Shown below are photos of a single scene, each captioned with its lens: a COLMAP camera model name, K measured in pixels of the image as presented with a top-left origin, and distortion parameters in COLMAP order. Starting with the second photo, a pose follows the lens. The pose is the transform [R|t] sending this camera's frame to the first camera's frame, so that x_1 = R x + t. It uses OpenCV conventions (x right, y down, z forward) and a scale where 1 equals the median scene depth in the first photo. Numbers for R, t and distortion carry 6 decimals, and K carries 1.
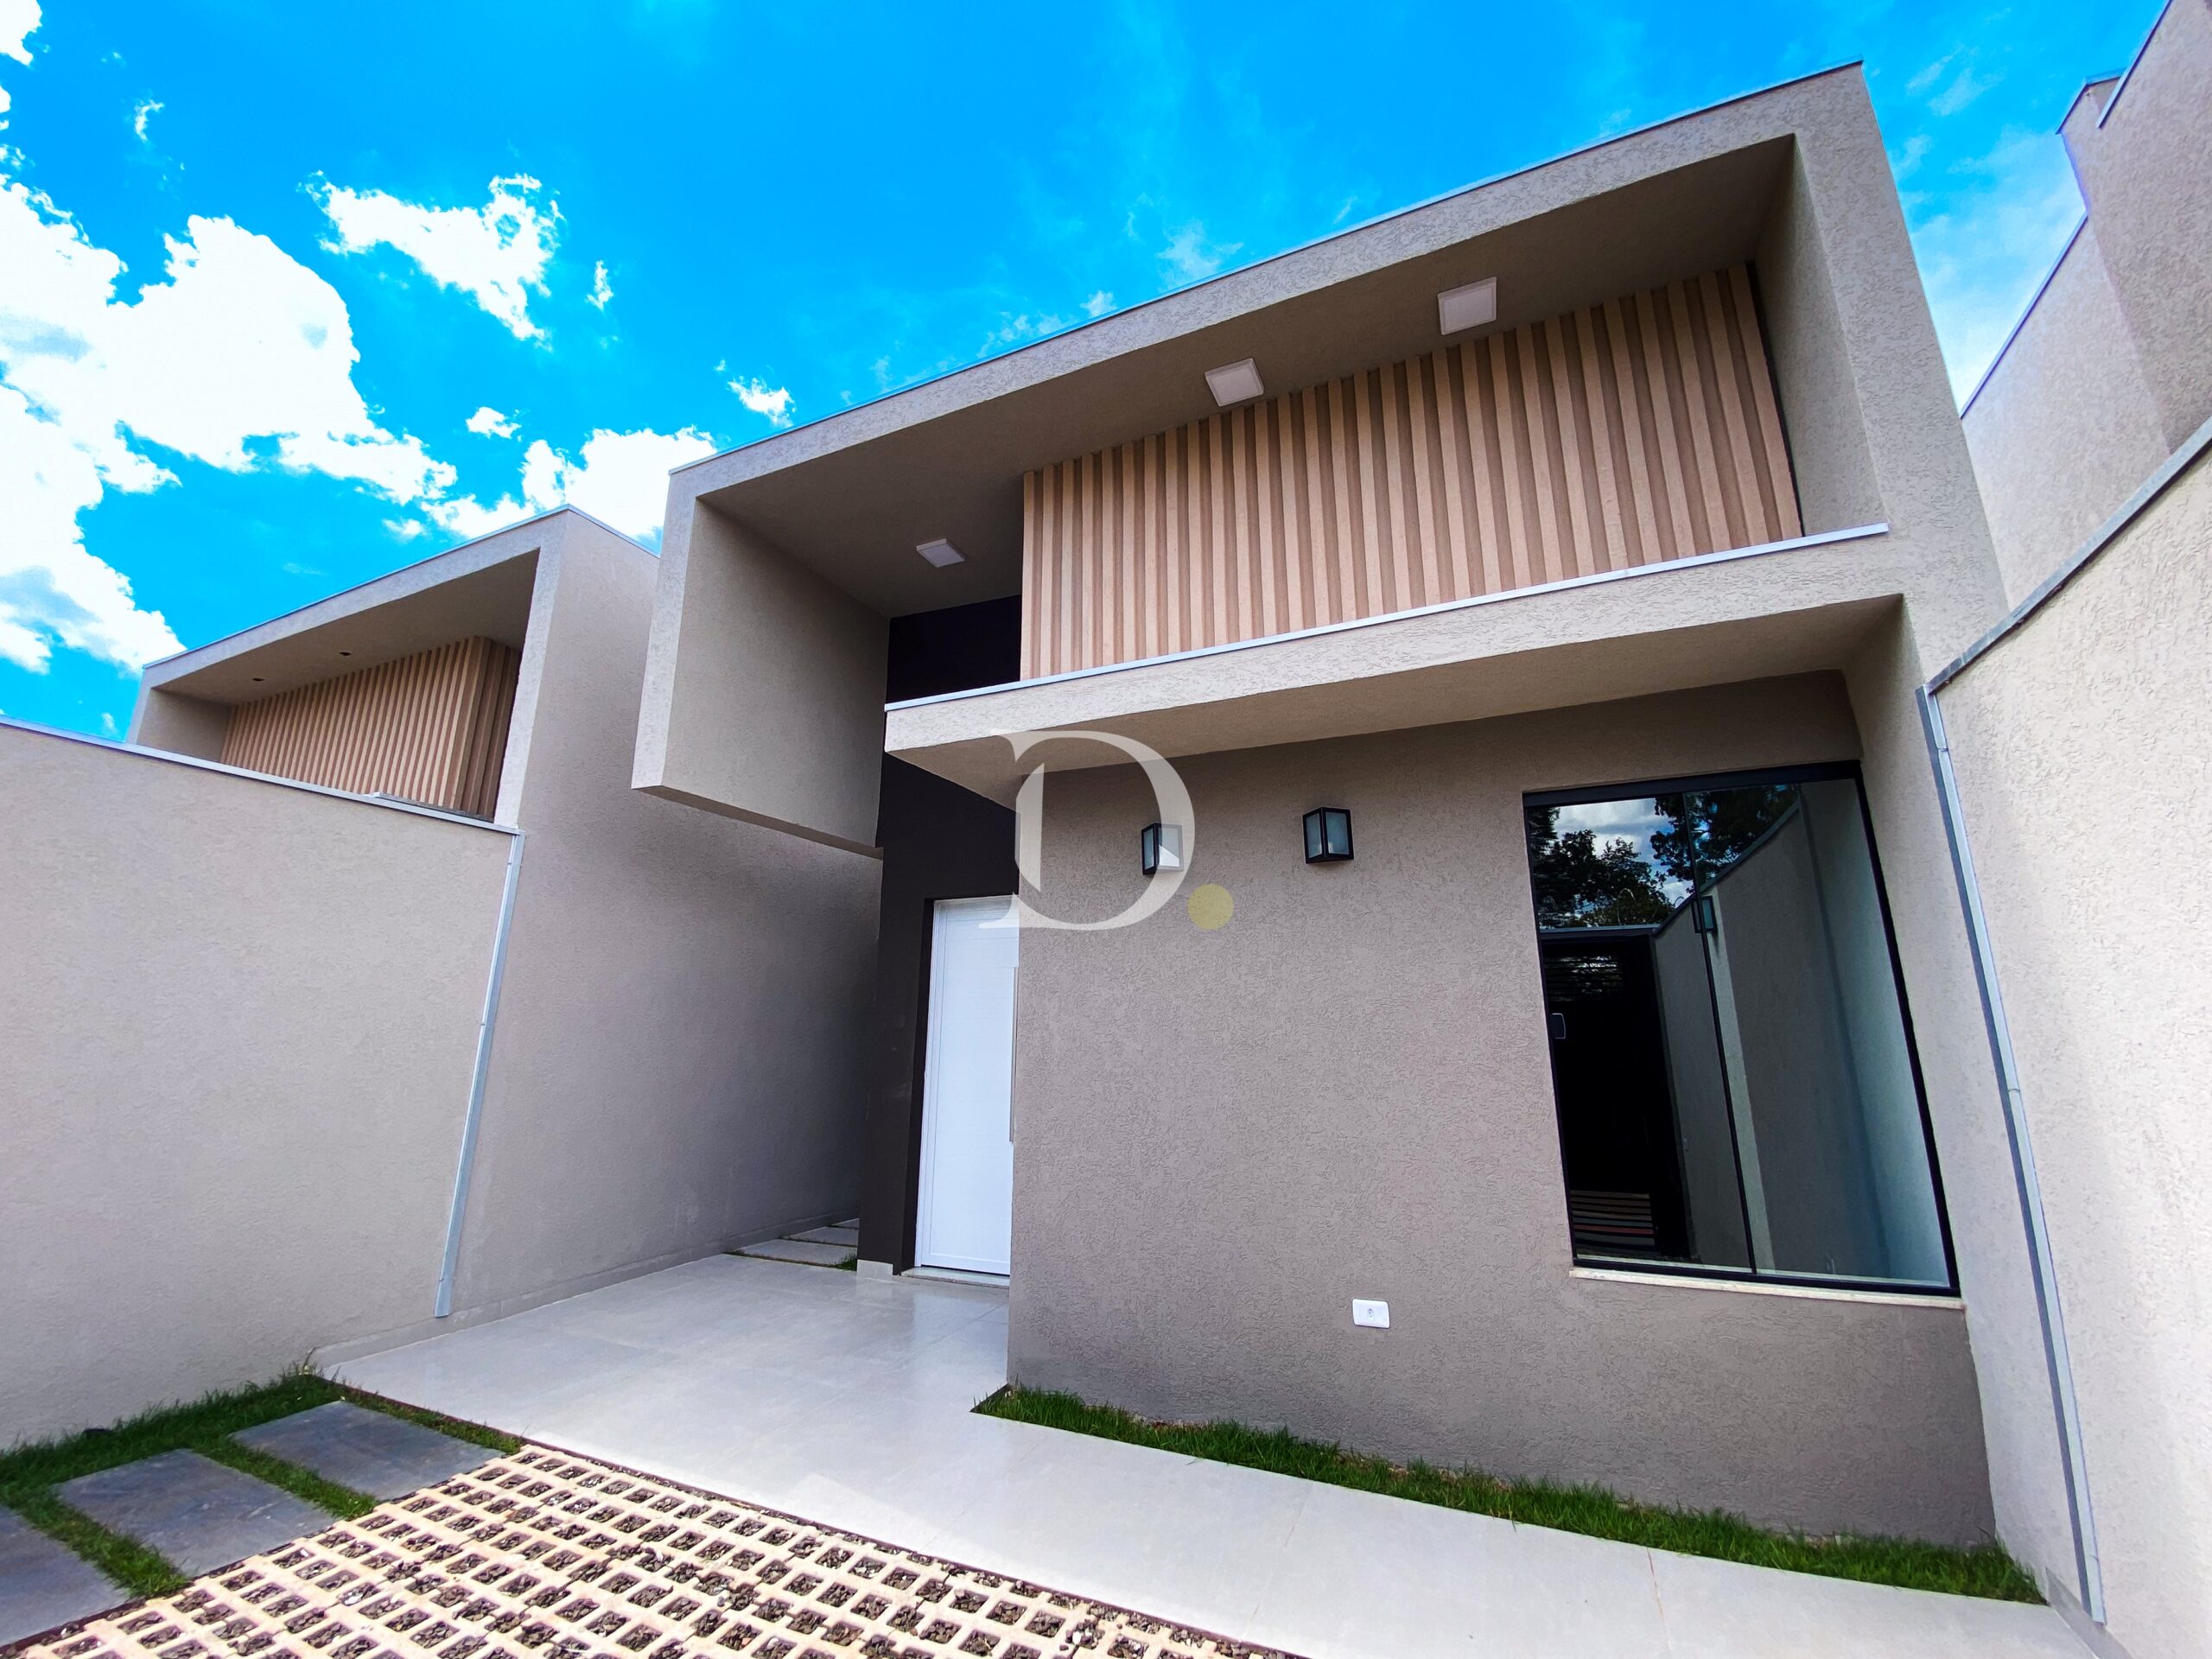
lens RADIAL K [[898.9, 0, 1106.3], [0, 898.9, 820.8], [0, 0, 1]] dist [0.013885, -0.017667]
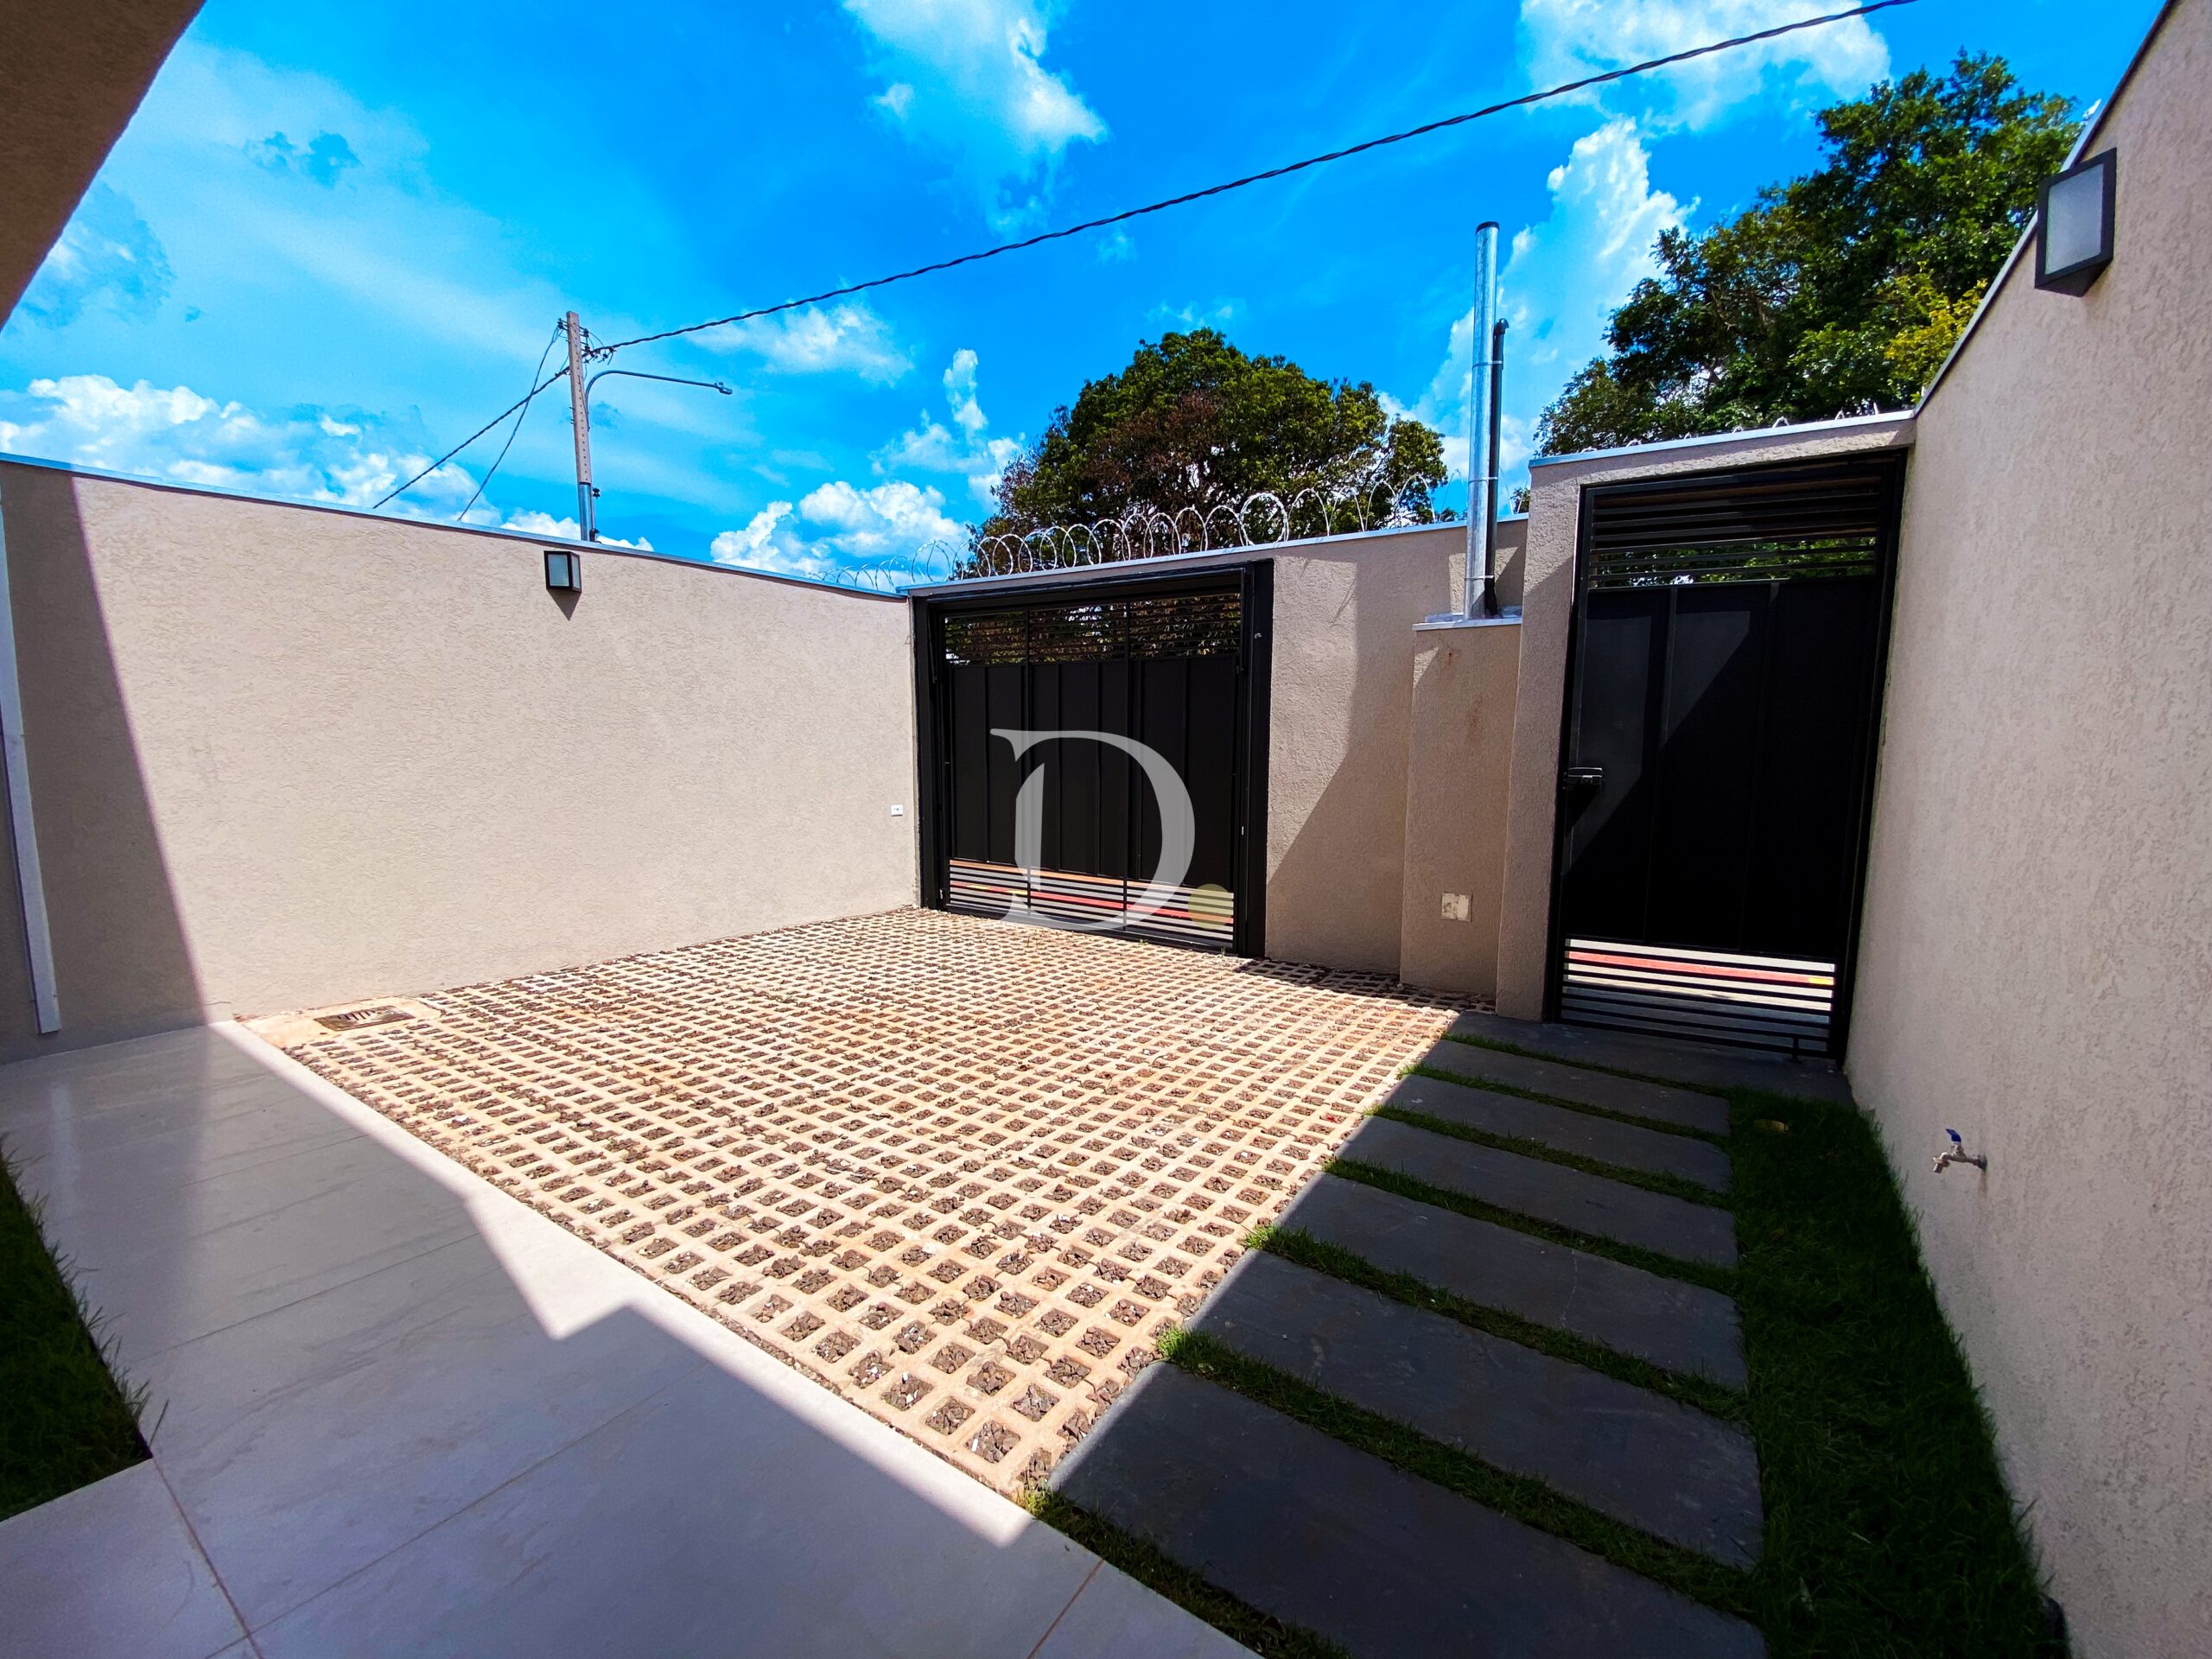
lens RADIAL K [[898.9, 0, 1106.3], [0, 898.9, 820.8], [0, 0, 1]] dist [0.013885, -0.017667]
pose [[-0.988725, -0.024589, 0.147710, -0.694329], [-0.044327, 0.990277, -0.131862, 0.365714], [-0.143031, -0.136922, -0.980201, 1.407320]]
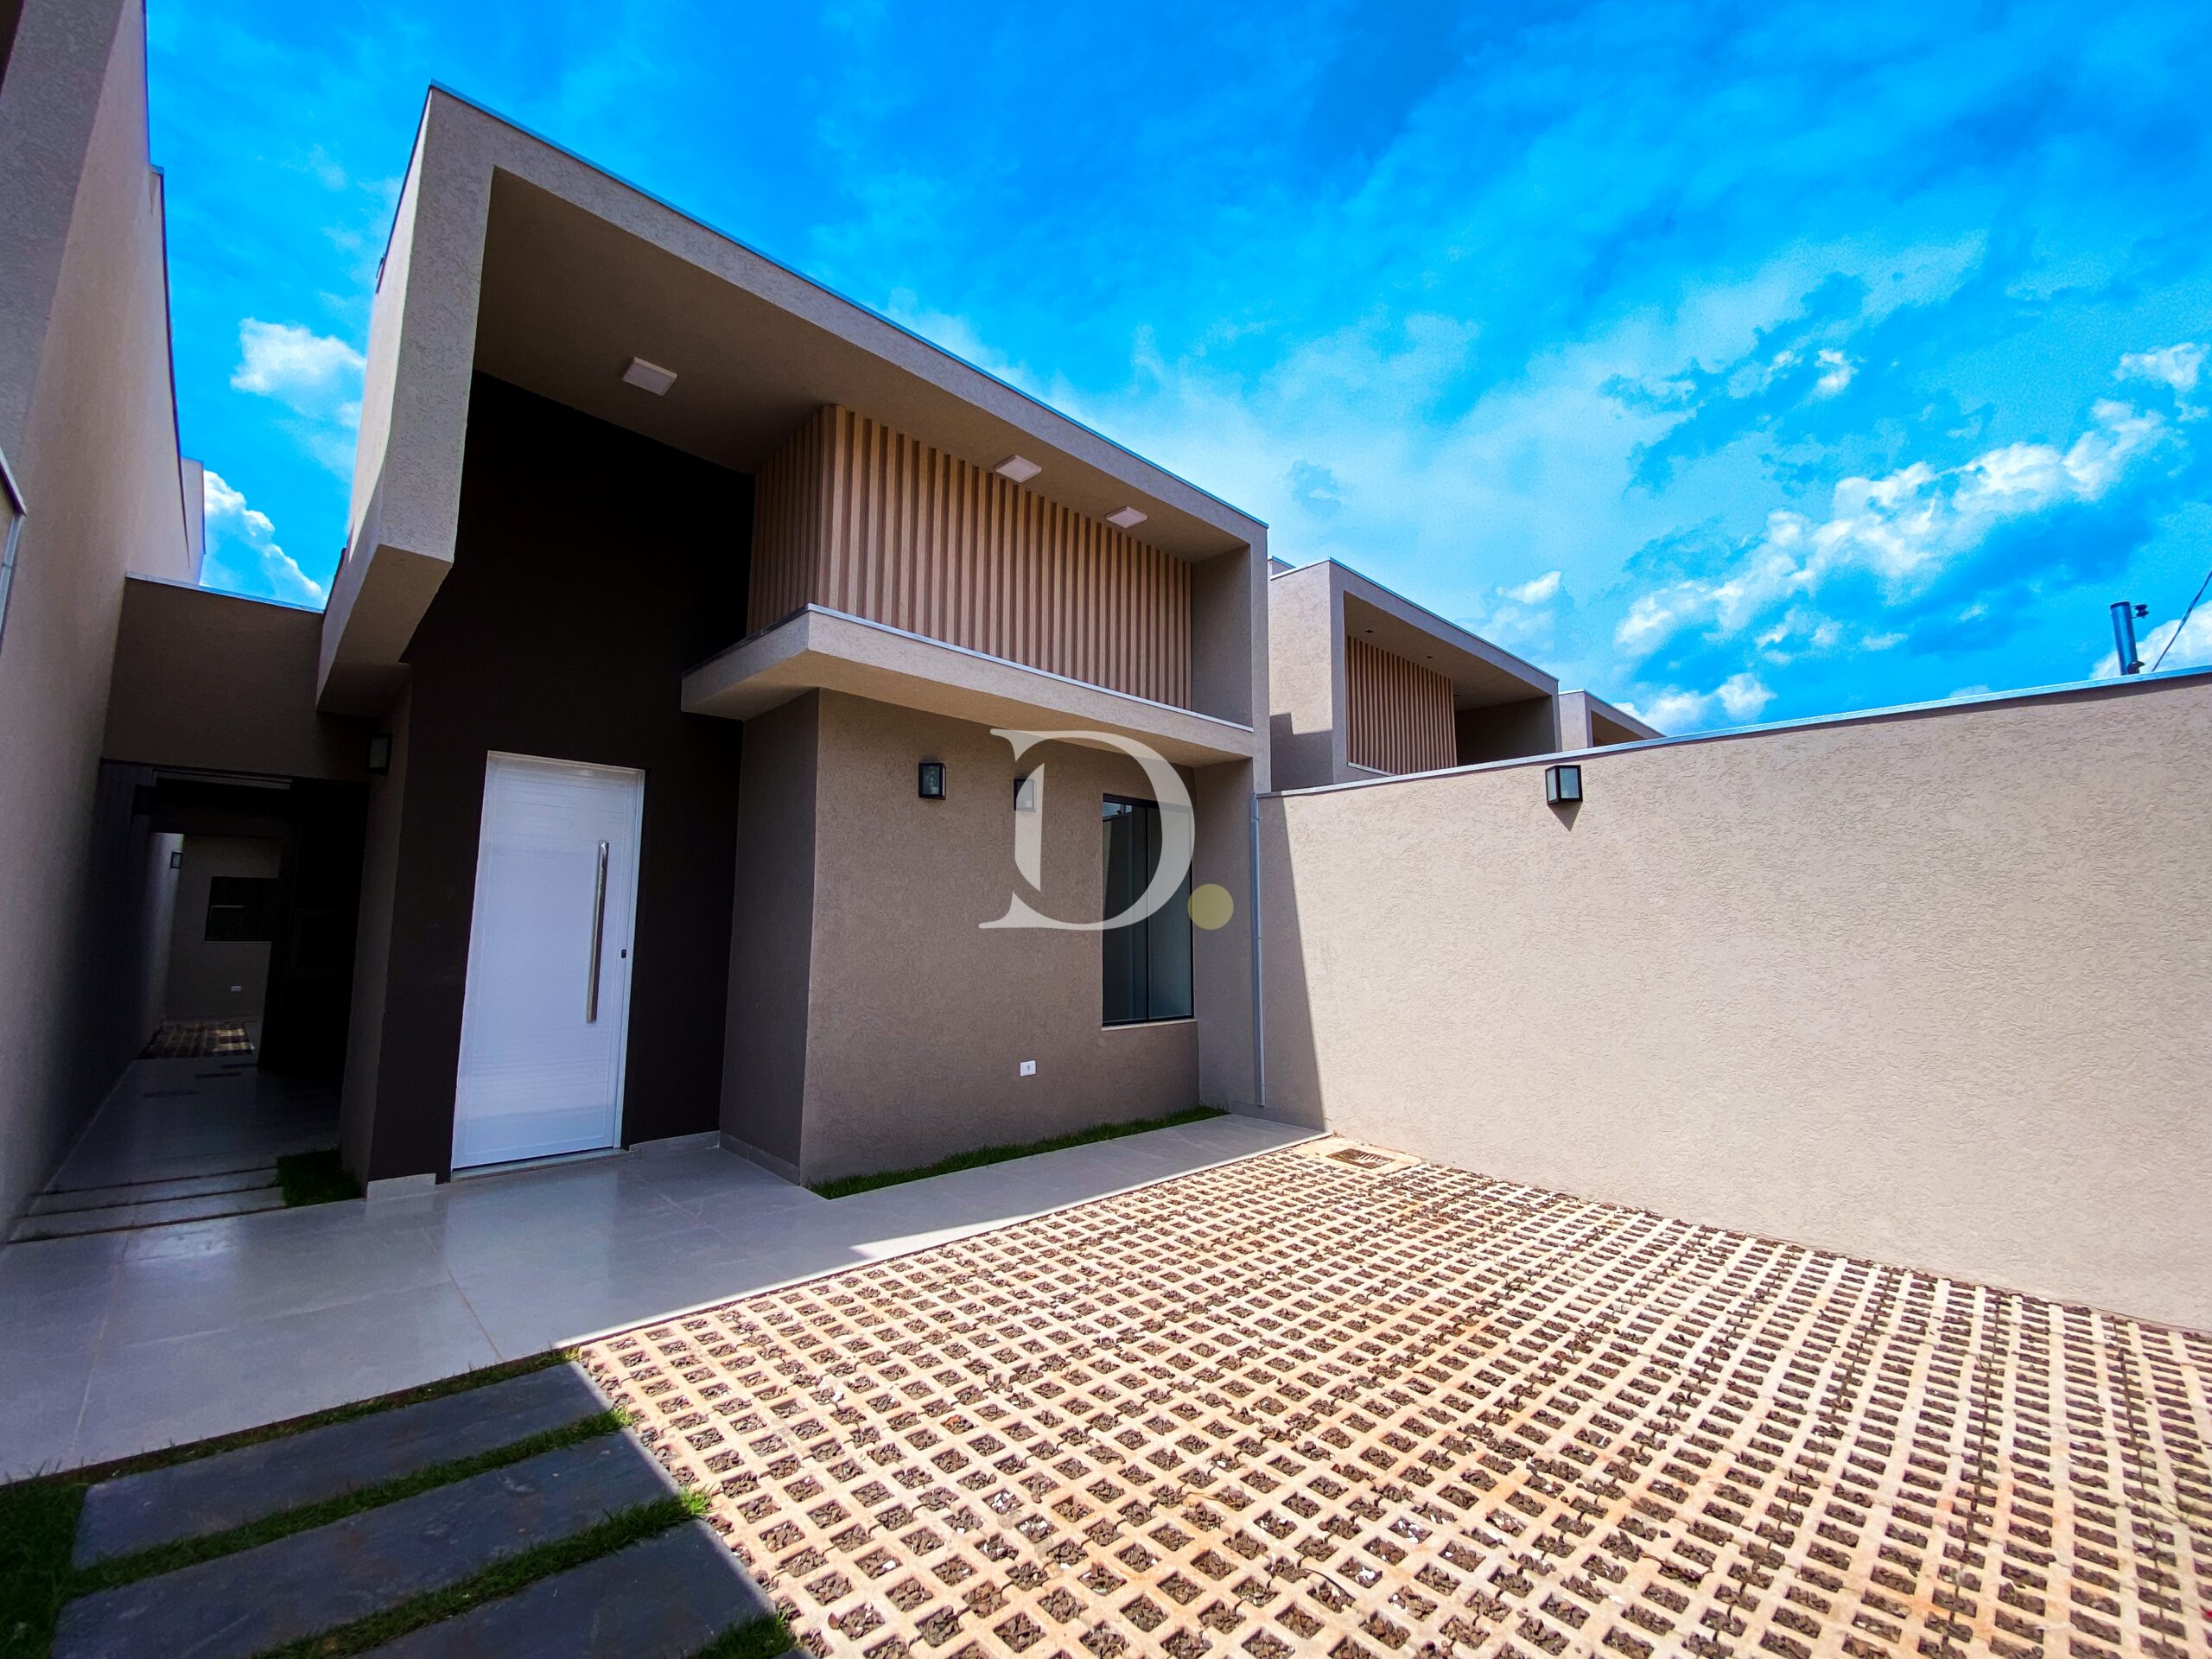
lens RADIAL K [[884.0, 0, 1103.4], [0, 884.0, 822.1], [0, 0, 1]] dist [0.042322, -0.030205]
pose [[0.364911, 0.117171, 0.923640, -1.229645], [-0.223831, 0.973995, -0.035128, 0.092930], [-0.903737, -0.193920, 0.381648, 0.269708]]
